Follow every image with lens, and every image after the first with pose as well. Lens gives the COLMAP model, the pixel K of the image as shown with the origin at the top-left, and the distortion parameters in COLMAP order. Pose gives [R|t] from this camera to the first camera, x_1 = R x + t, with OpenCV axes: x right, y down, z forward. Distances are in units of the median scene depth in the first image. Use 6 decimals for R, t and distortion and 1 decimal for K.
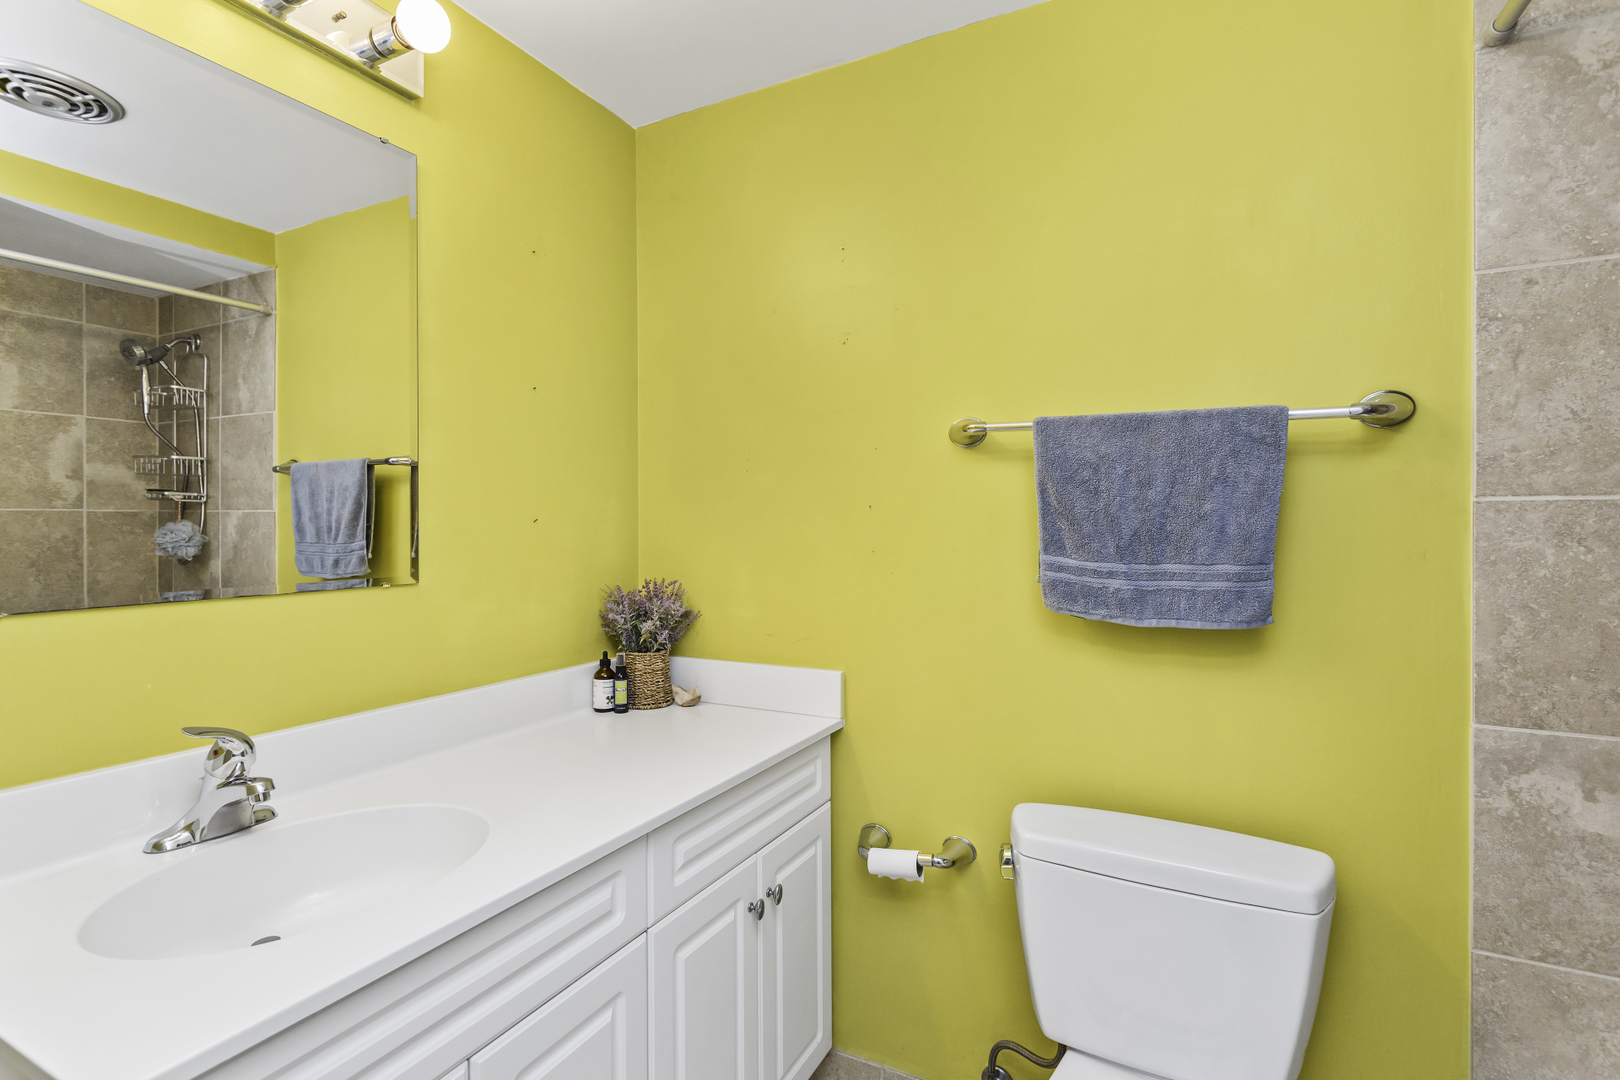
lens RADIAL K [[778.0, 0, 805.4], [0, 778.0, 529.0], [0, 0, 1]] dist [0.002551, -0.000602]
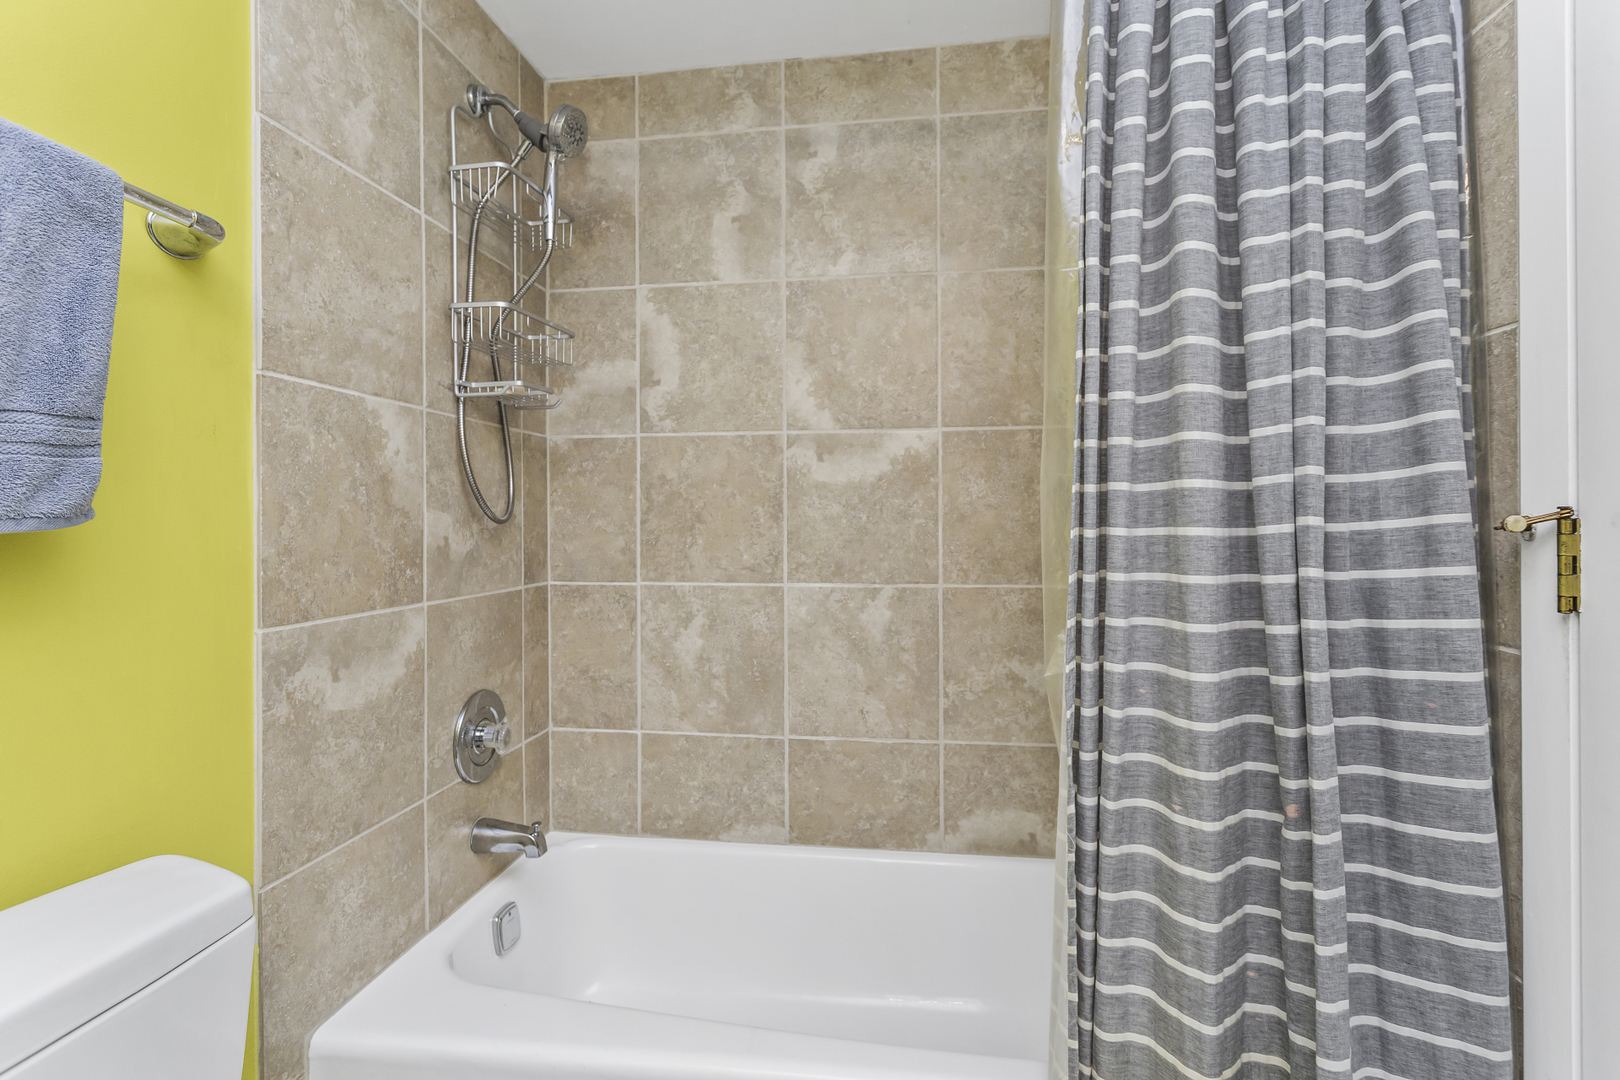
lens RADIAL K [[778.0, 0, 809.6], [0, 778.0, 522.7], [0, 0, 1]] dist [0.002551, -0.000602]
pose [[-0.328127, 0.006639, 0.944610, -0.172394], [0.017368, 0.999849, -0.000994, 0.145278], [-0.944474, 0.016080, -0.328193, 0.718848]]
